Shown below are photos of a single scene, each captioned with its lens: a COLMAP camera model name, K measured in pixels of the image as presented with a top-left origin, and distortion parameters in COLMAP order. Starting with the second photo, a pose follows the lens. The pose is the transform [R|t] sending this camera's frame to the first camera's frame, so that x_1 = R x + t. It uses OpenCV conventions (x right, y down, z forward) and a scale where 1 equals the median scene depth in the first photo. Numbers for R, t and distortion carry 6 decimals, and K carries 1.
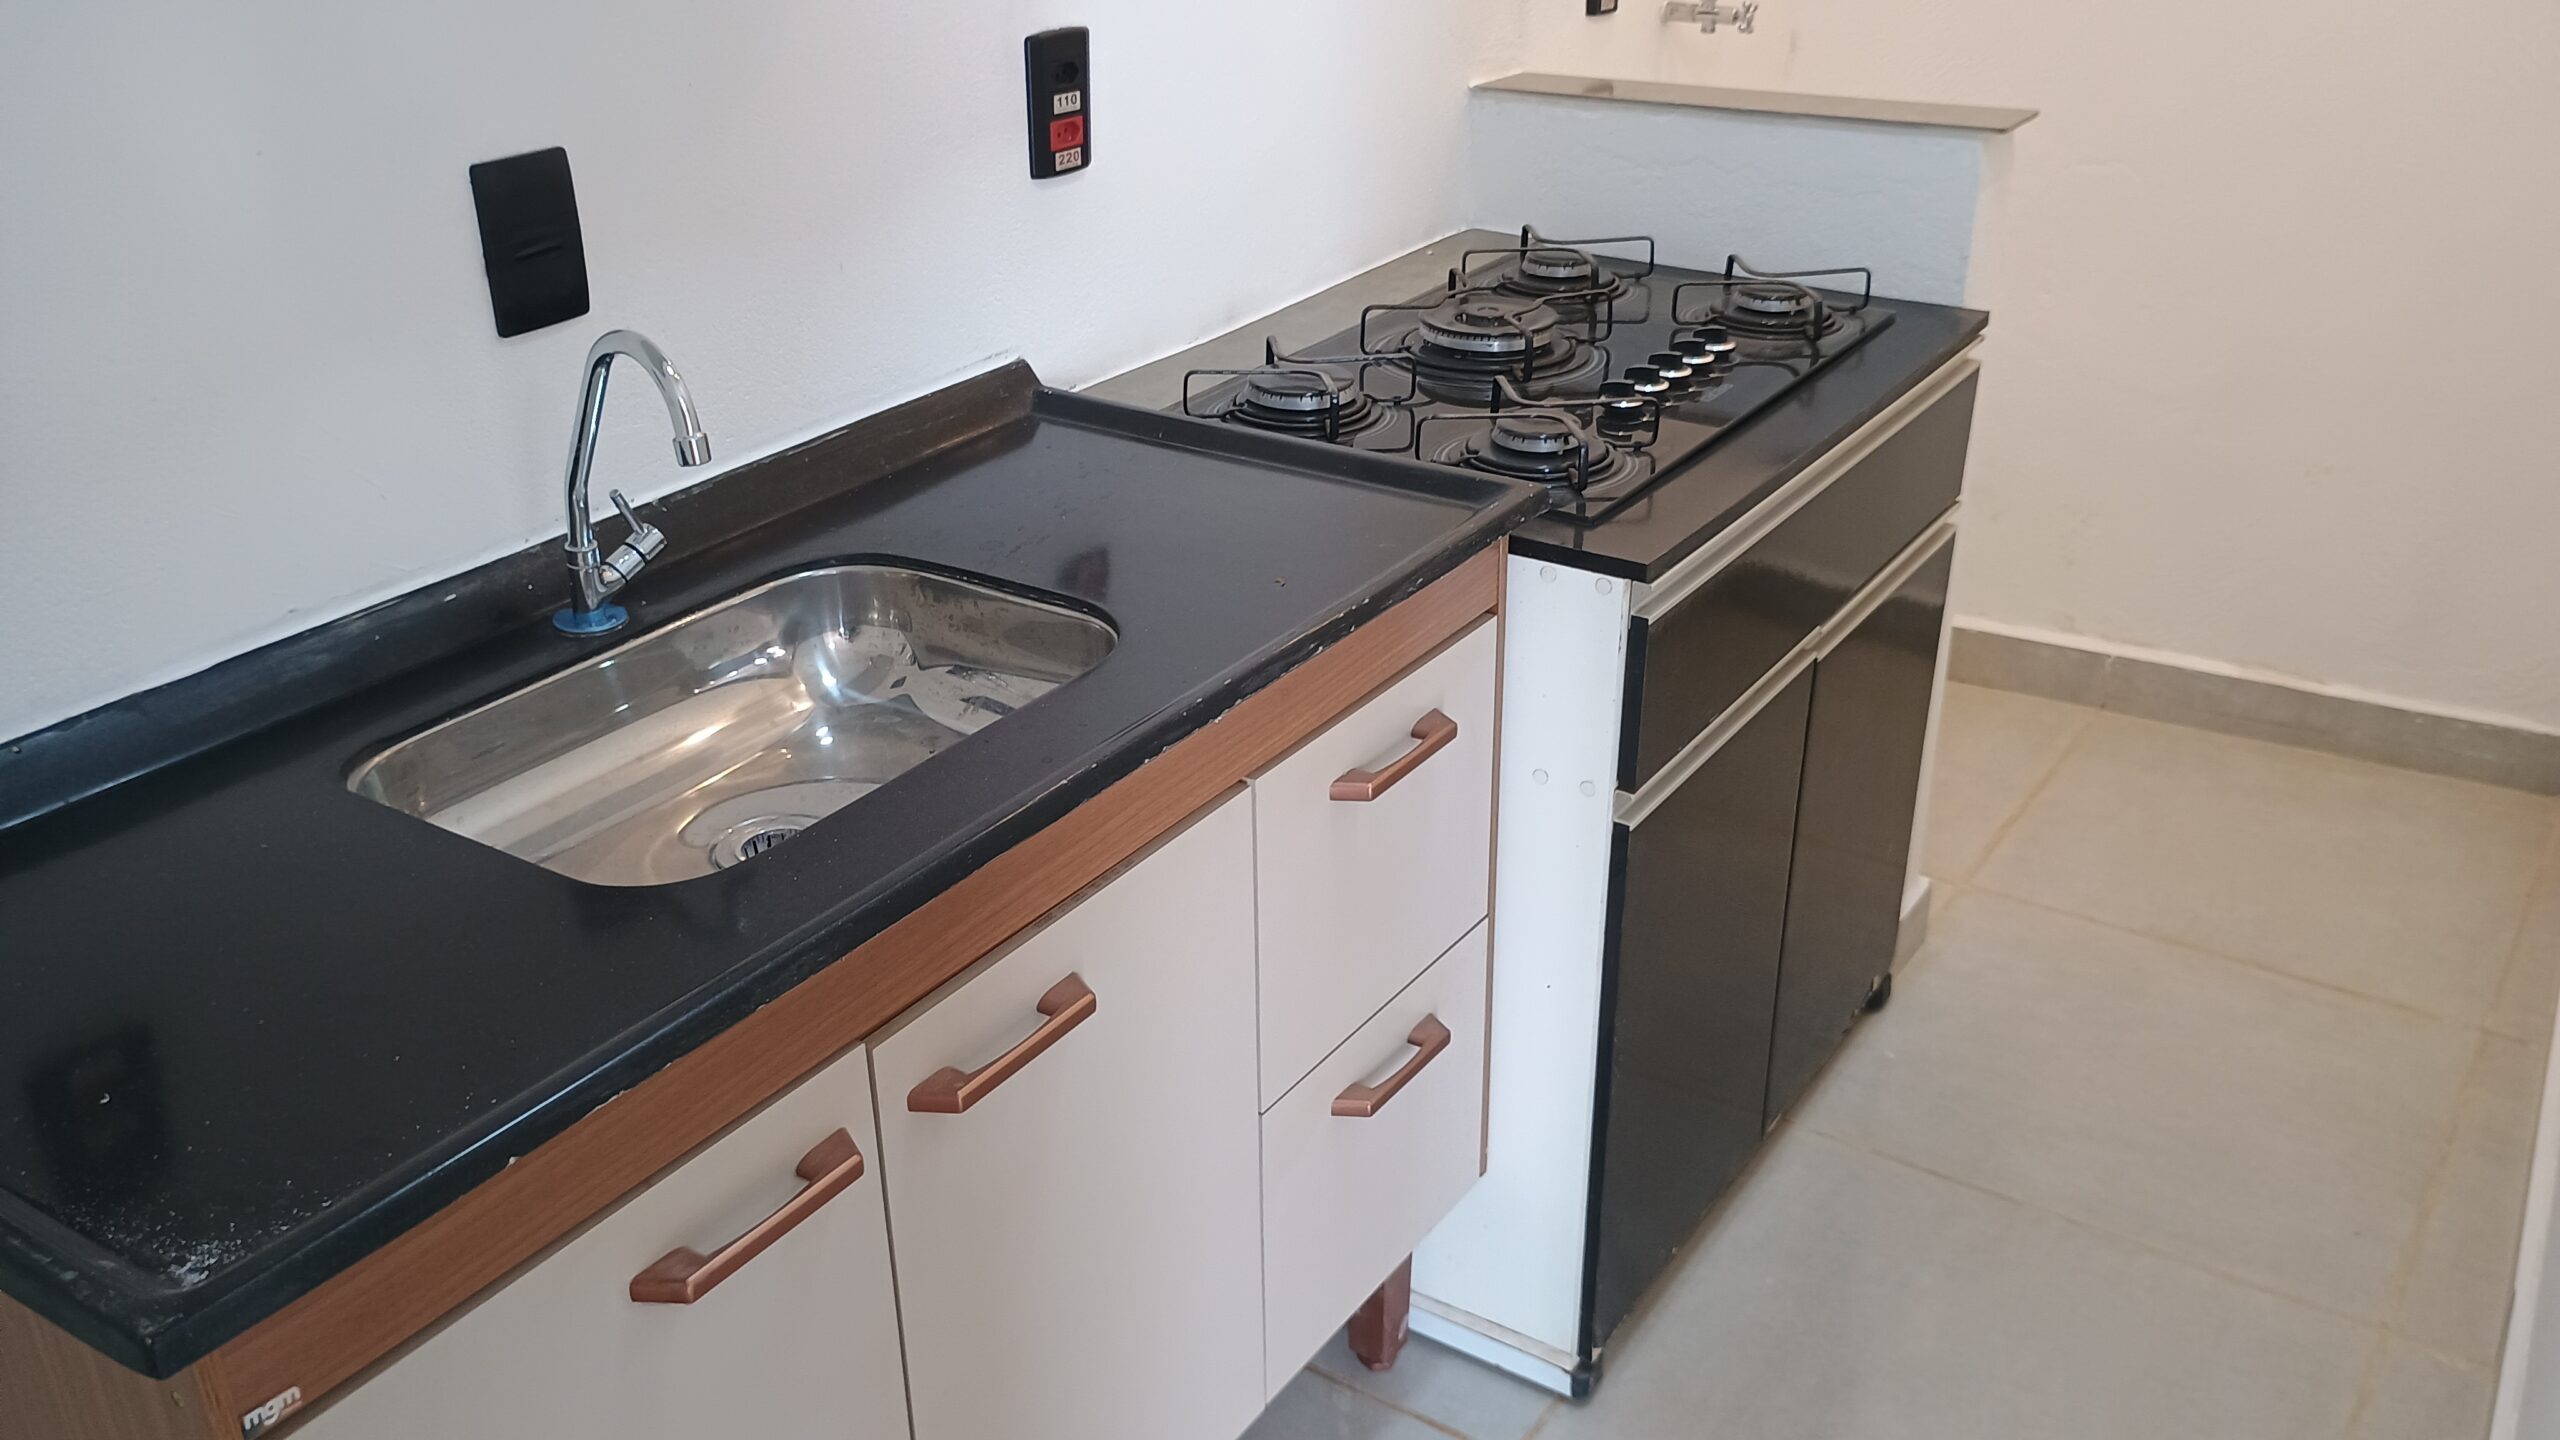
lens RADIAL K [[2243.9, 0, 1297.0], [0, 2243.9, 745.1], [0, 0, 1]] dist [0.060736, -0.082509]
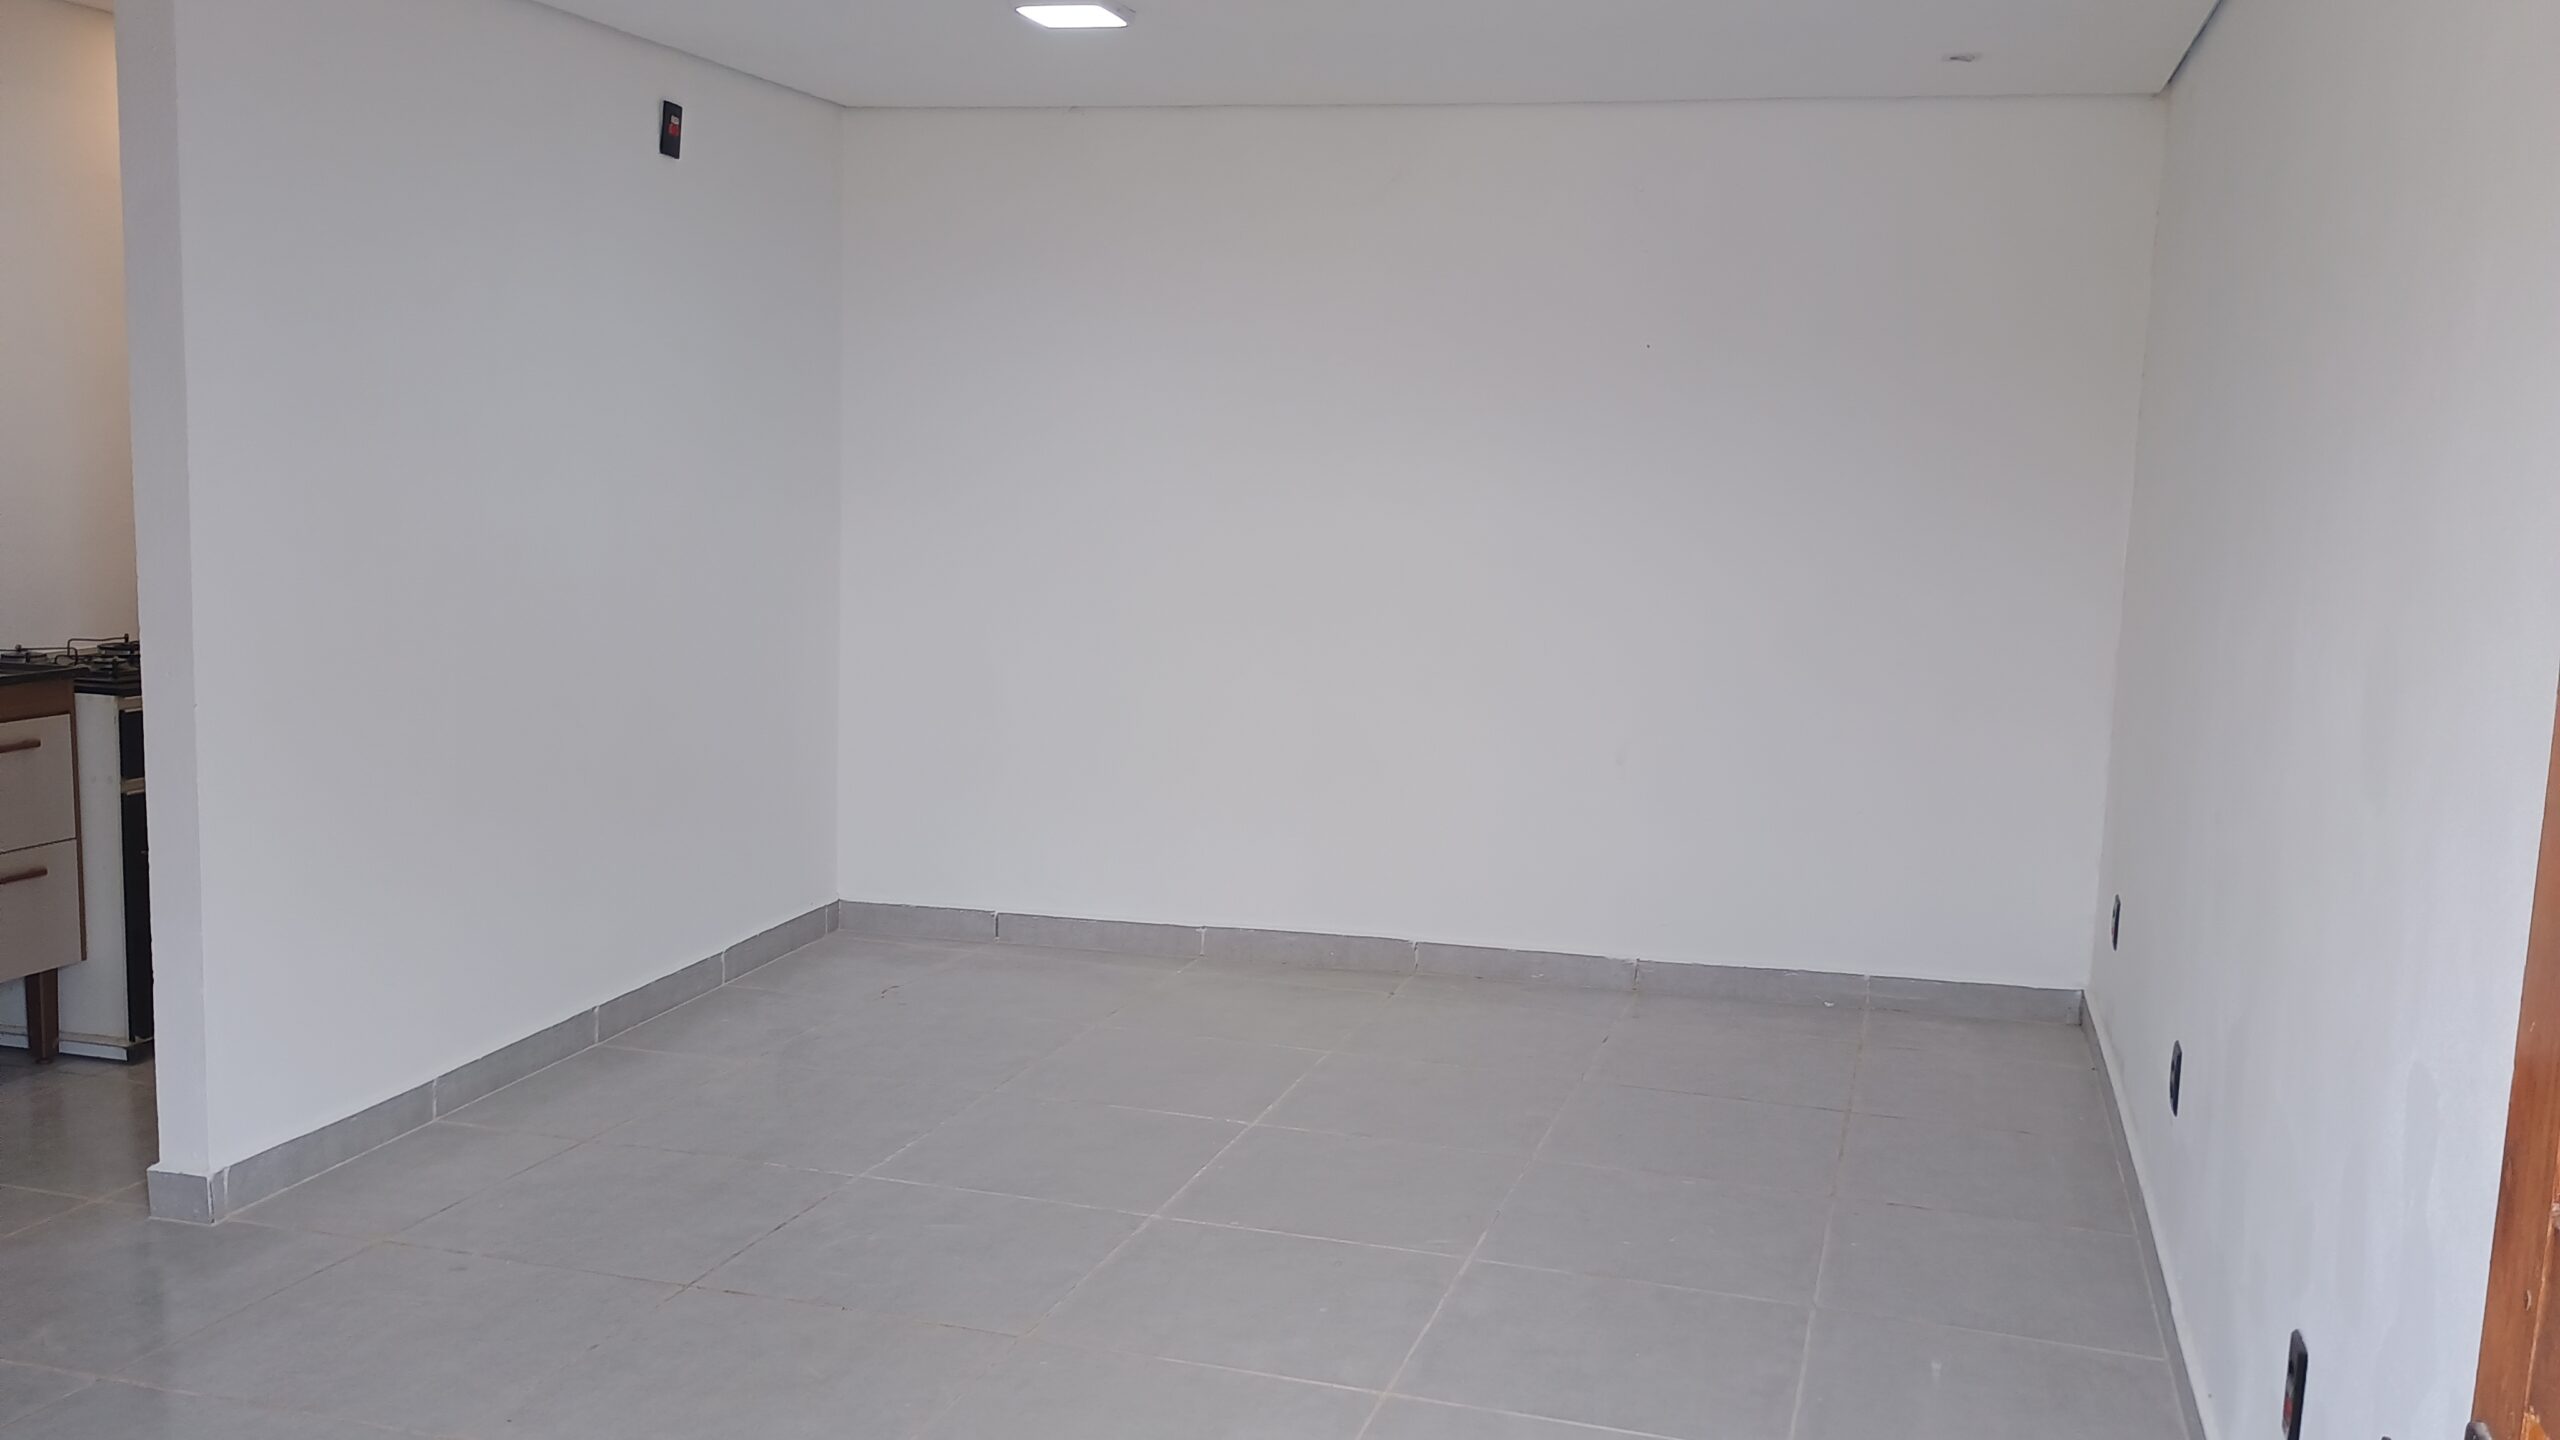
lens RADIAL K [[2243.9, 0, 1280.3], [0, 2243.9, 725.4], [0, 0, 1]] dist [0.060736, -0.082509]
pose [[0.957328, -0.007285, 0.288911, 0.708563], [0.101219, 0.944816, -0.311573, 0.974337], [-0.270698, 0.327521, 0.905236, -1.914303]]
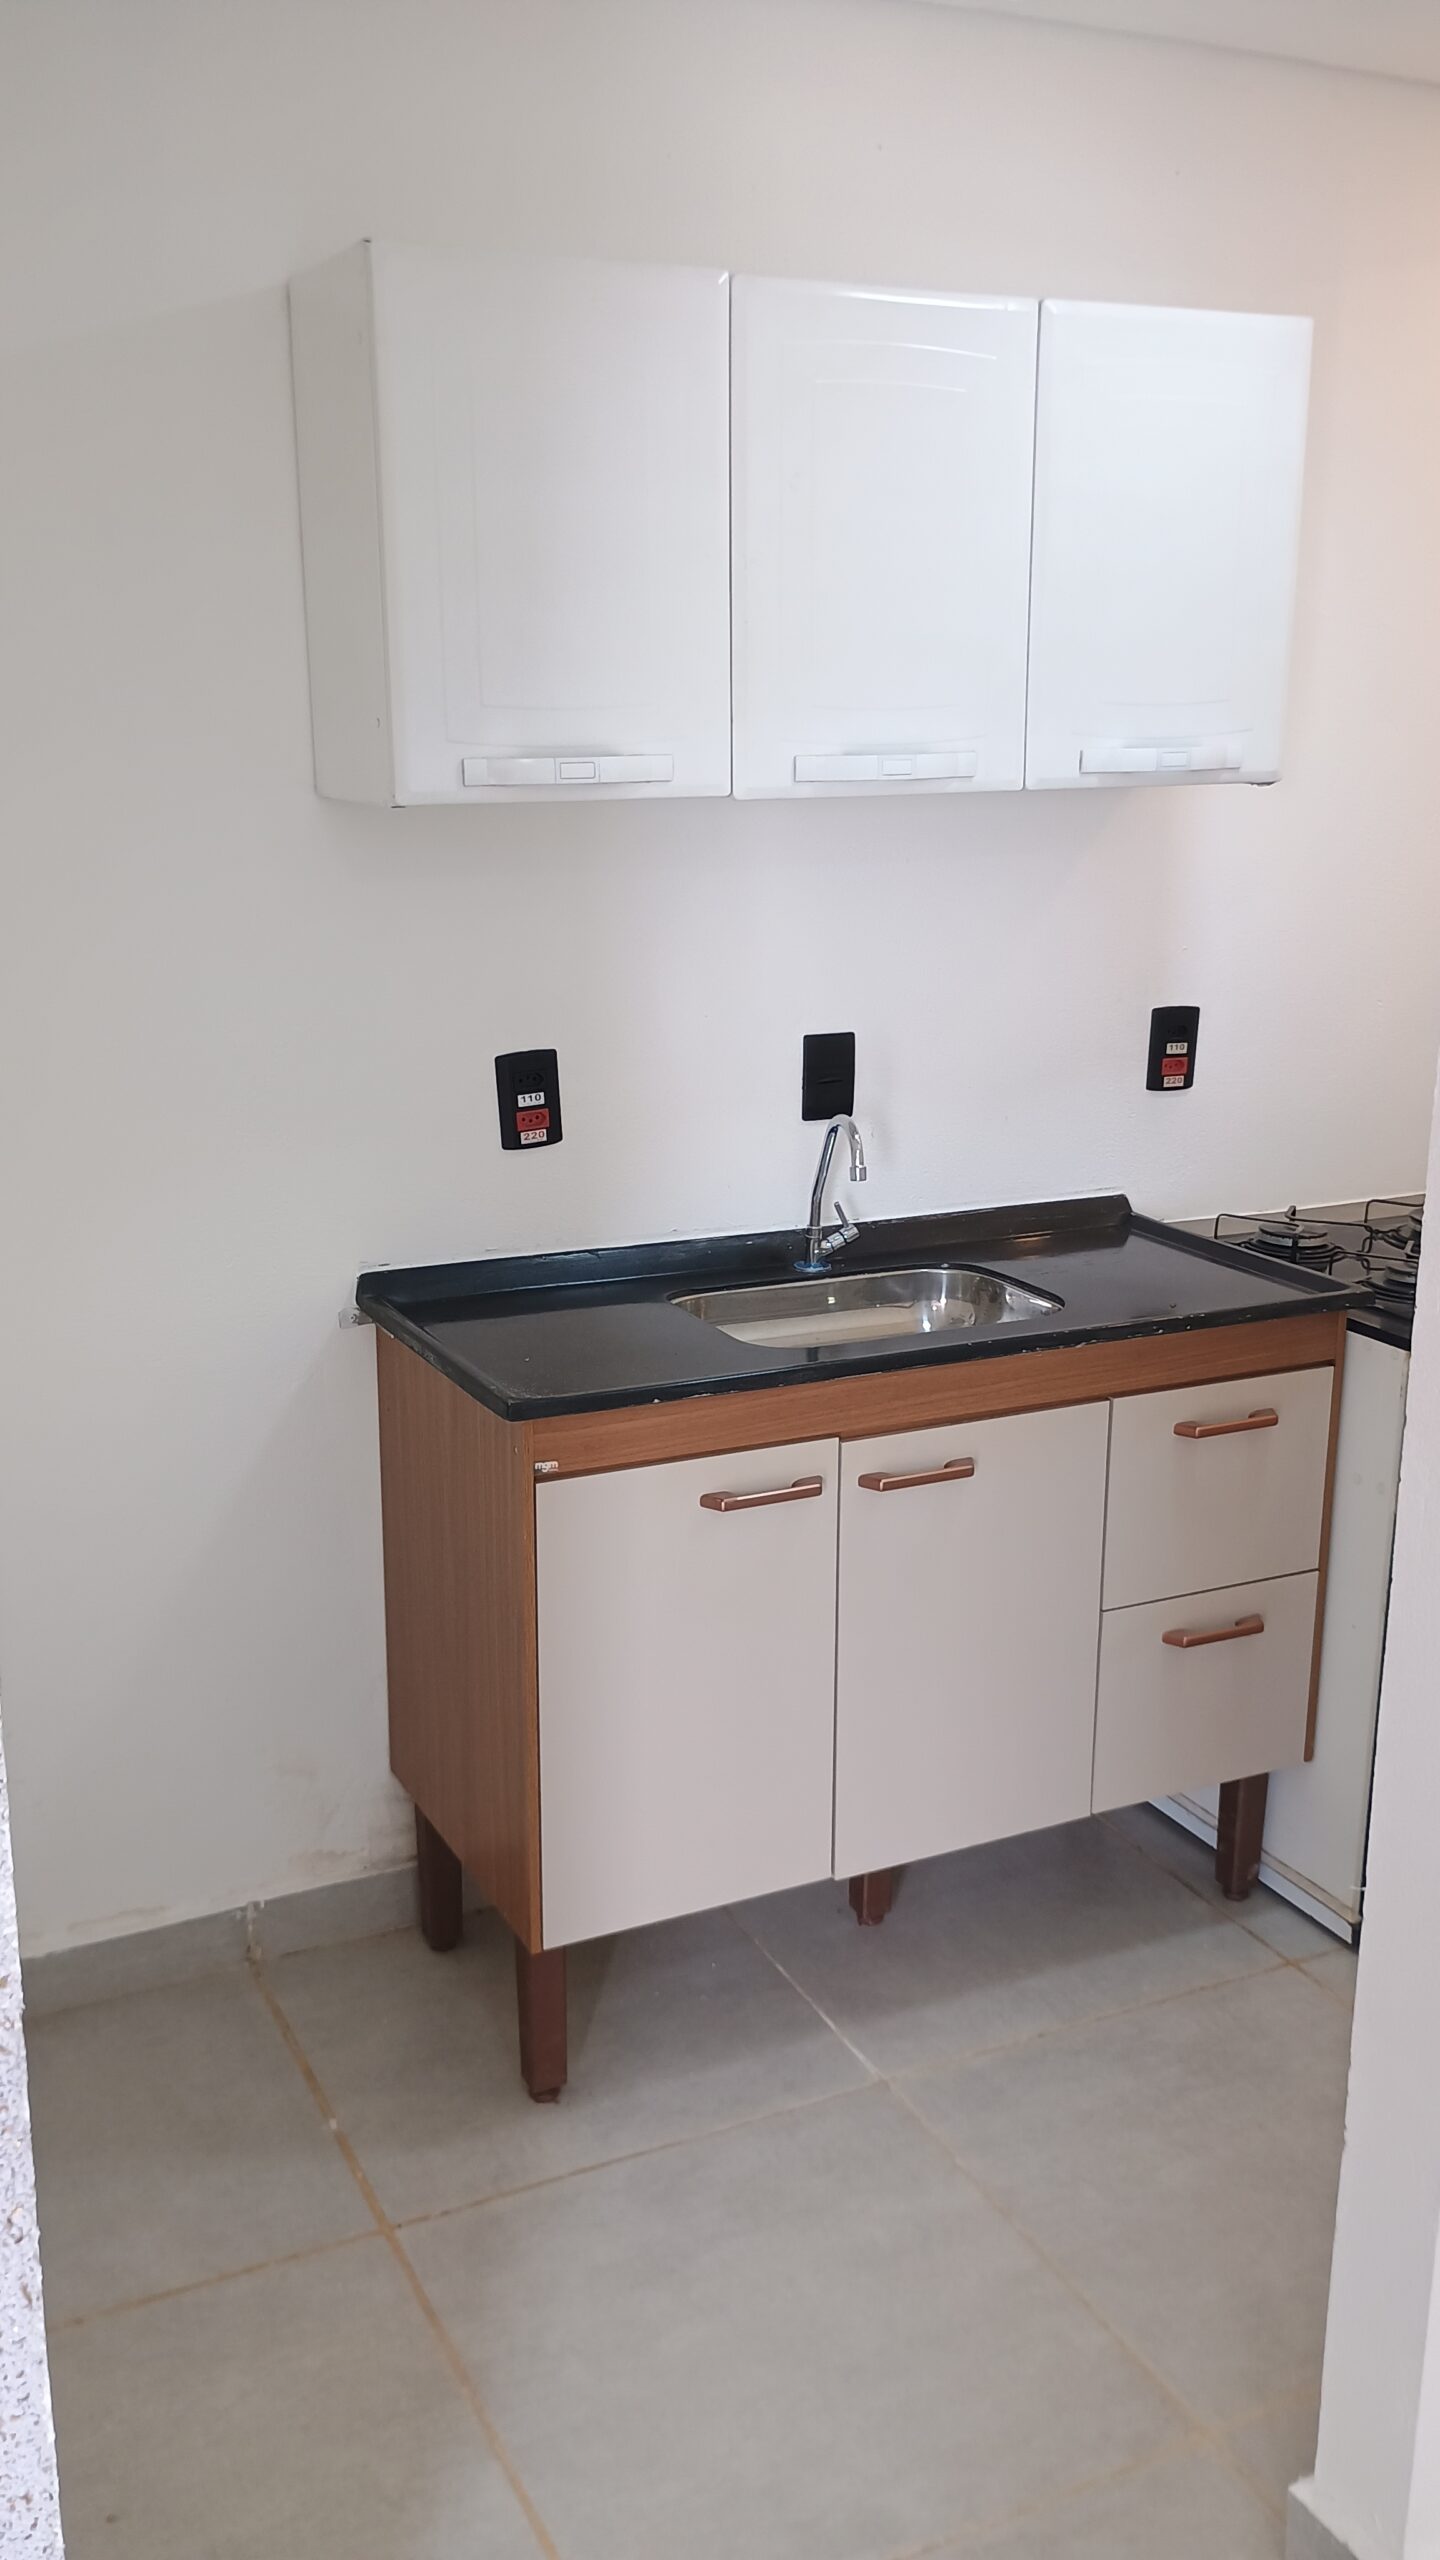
lens RADIAL K [[2243.9, 0, 700.9], [0, 2243.9, 1260.7], [0, 0, 1]] dist [0.060736, -0.082509]
pose [[0.858382, 0.139136, -0.493784, 0.488201], [-0.241287, 0.958908, -0.149251, 0.220911], [0.452727, 0.247258, 0.856681, -0.607478]]
